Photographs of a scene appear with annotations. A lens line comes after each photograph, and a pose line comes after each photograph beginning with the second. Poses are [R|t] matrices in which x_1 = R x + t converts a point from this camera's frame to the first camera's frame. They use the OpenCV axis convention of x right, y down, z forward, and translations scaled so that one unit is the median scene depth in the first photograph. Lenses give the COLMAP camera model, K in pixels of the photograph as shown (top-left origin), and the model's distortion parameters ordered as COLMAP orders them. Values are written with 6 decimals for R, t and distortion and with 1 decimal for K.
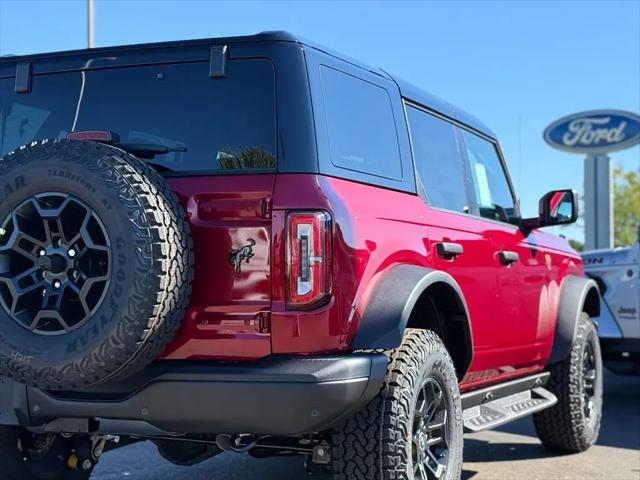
lens RADIAL K [[1285.5, 0, 320.0], [0, 1285.5, 240.0], [0, 0, 1]] dist [0.149276, 0.155209]
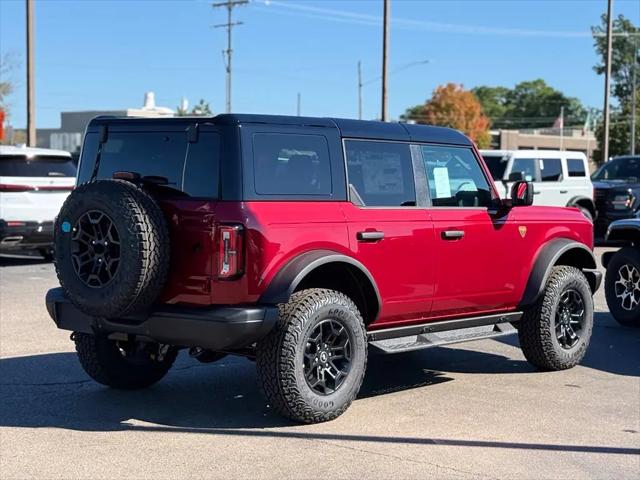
lens RADIAL K [[1447.2, 0, 320.0], [0, 1447.2, 240.0], [0, 0, 1]] dist [0.090978, 0.500630]
pose [[0.956866, 0.033073, -0.288640, 0.676460], [-0.007433, 0.995961, 0.089478, -0.177930], [0.290433, -0.083473, 0.953248, -0.843968]]
